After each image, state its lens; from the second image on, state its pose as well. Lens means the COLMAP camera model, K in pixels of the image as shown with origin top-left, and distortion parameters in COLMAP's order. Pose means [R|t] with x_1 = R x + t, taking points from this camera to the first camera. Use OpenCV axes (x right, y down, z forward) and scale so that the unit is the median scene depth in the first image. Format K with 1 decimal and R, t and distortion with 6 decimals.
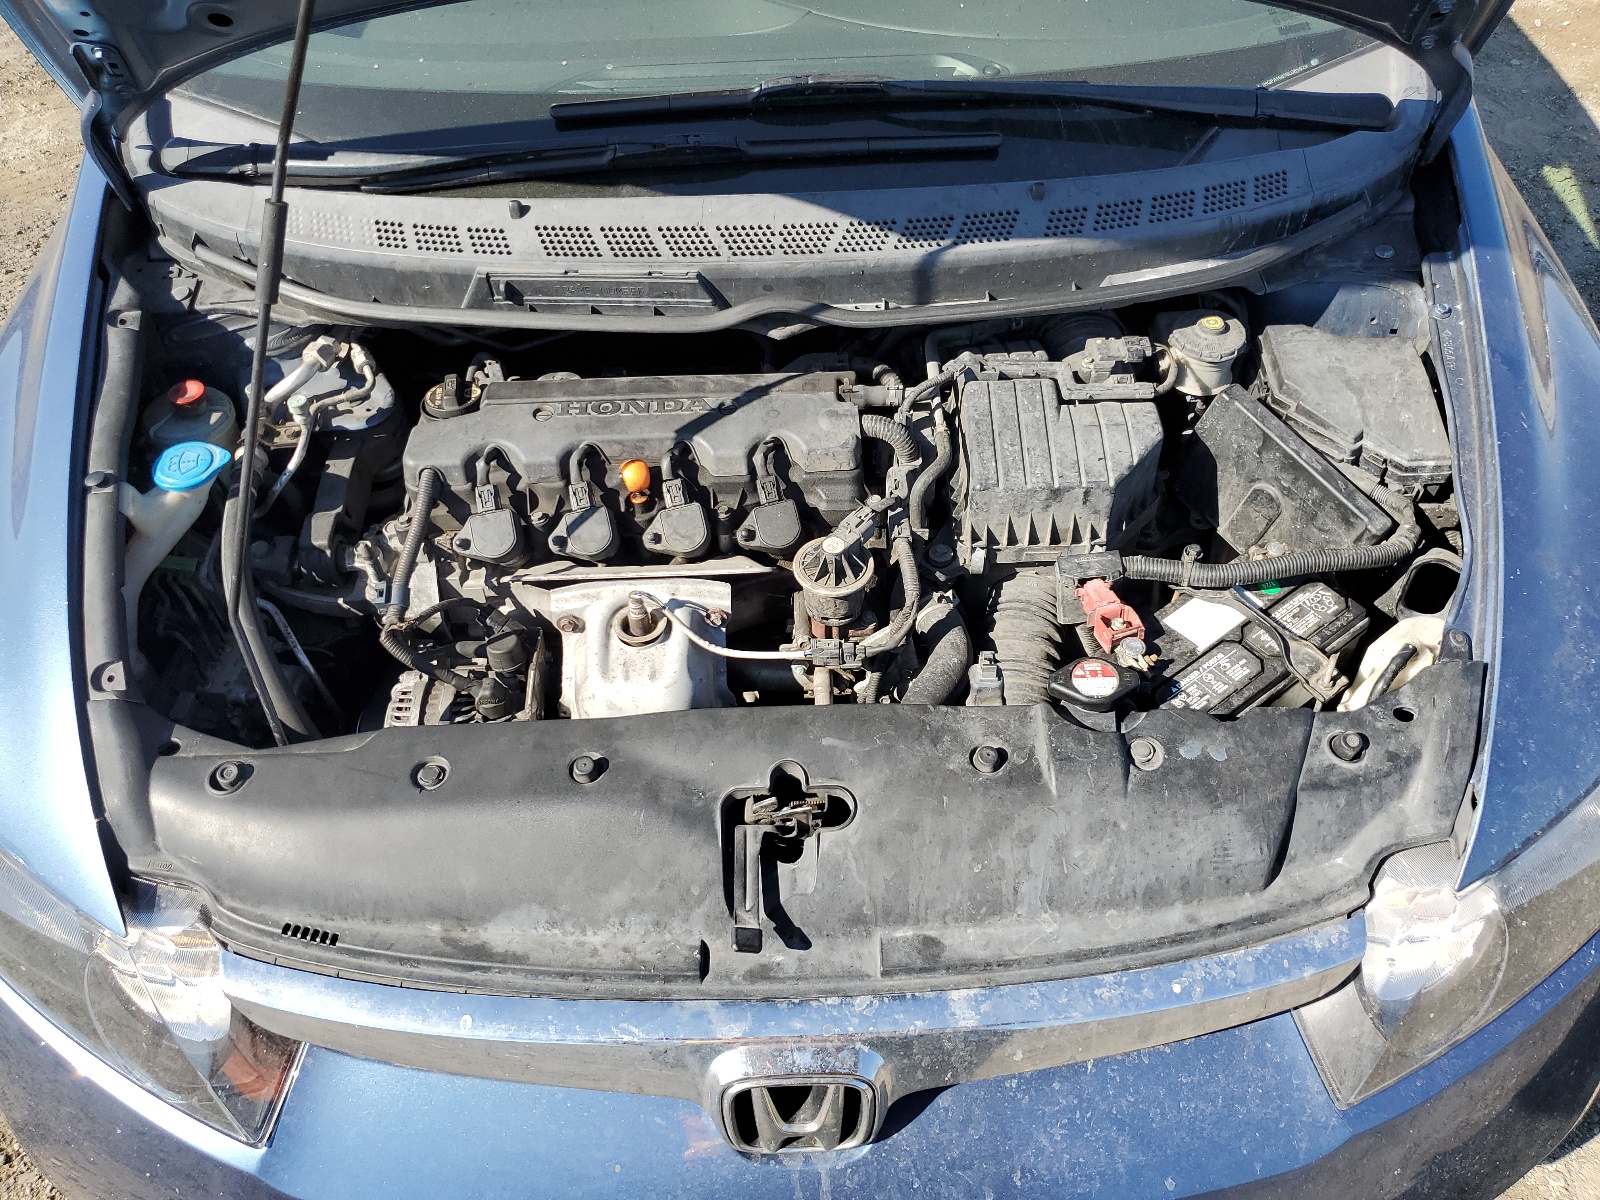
lens RADIAL K [[1213.0, 0, 800.0], [0, 1213.0, 600.0], [0, 0, 1]] dist [0.003971, 0.005191]
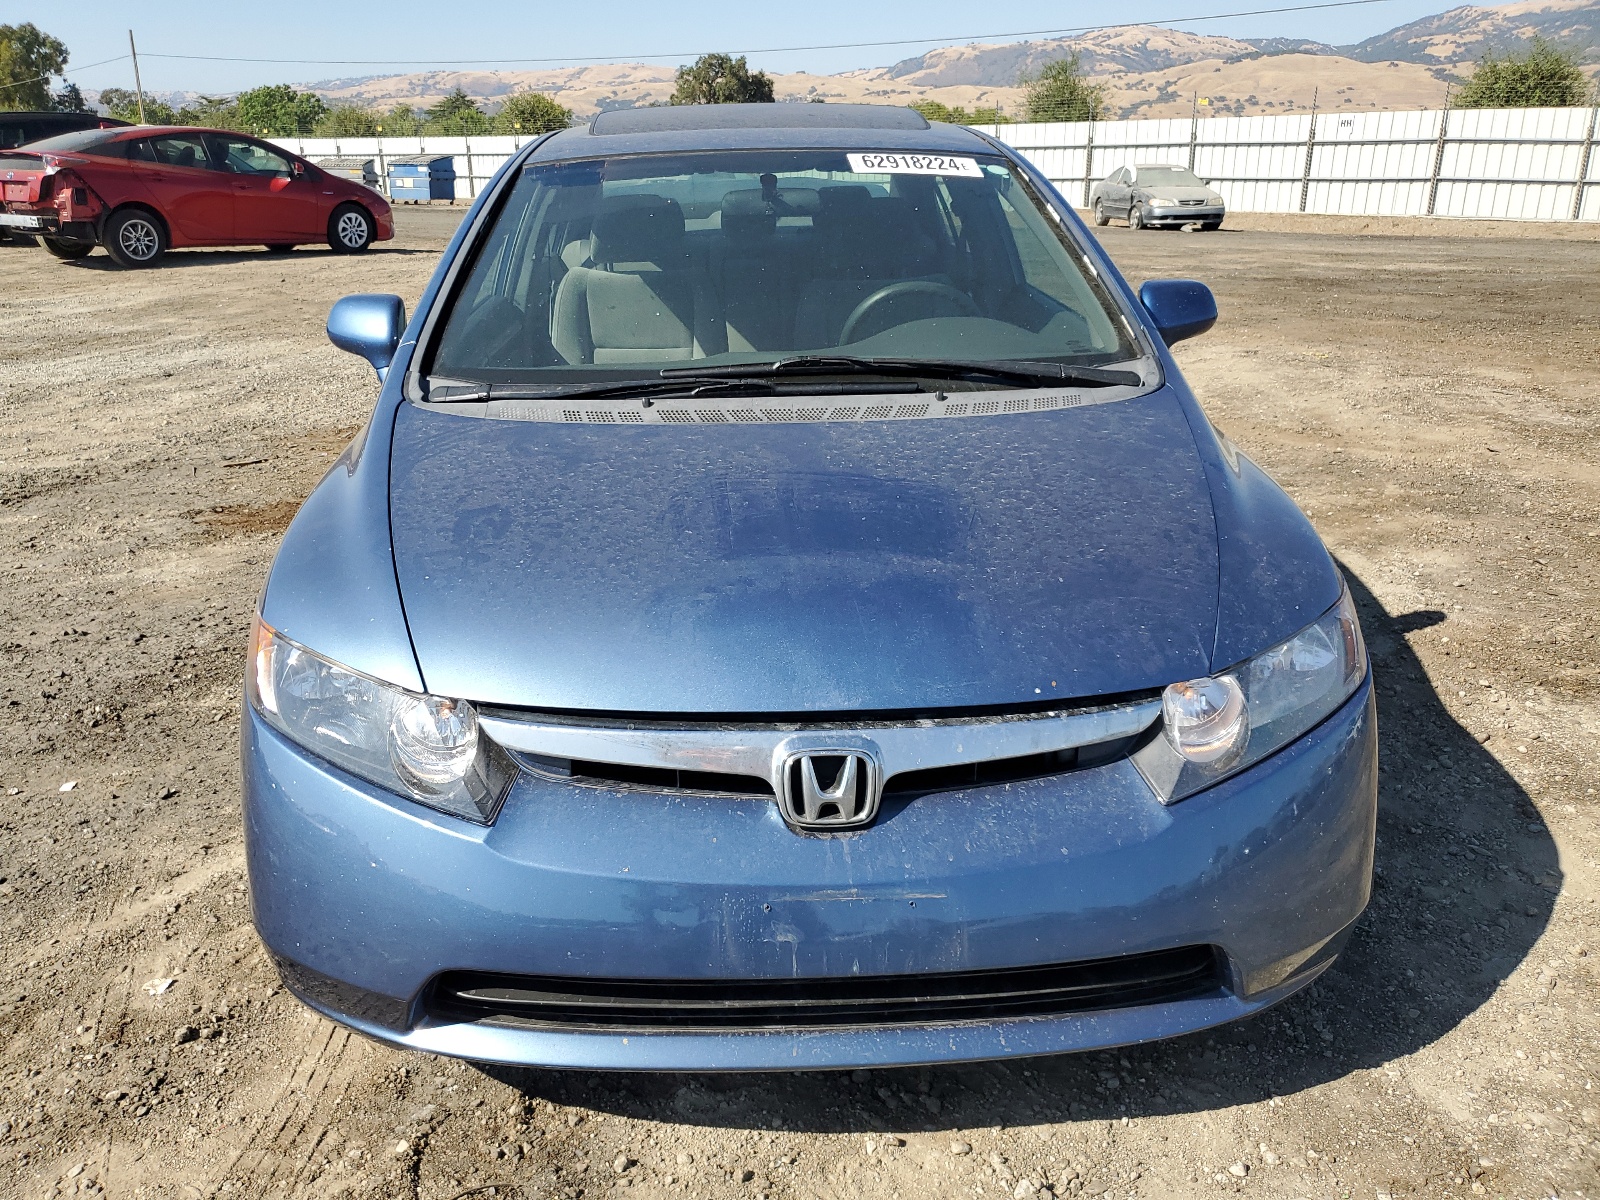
lens RADIAL K [[1213.0, 0, 800.0], [0, 1213.0, 600.0], [0, 0, 1]] dist [0.003971, 0.005191]
pose [[0.999377, -0.007556, 0.034462, -0.089801], [0.022361, 0.891193, -0.453073, 0.893253], [-0.027289, 0.453561, 0.890807, -0.537013]]
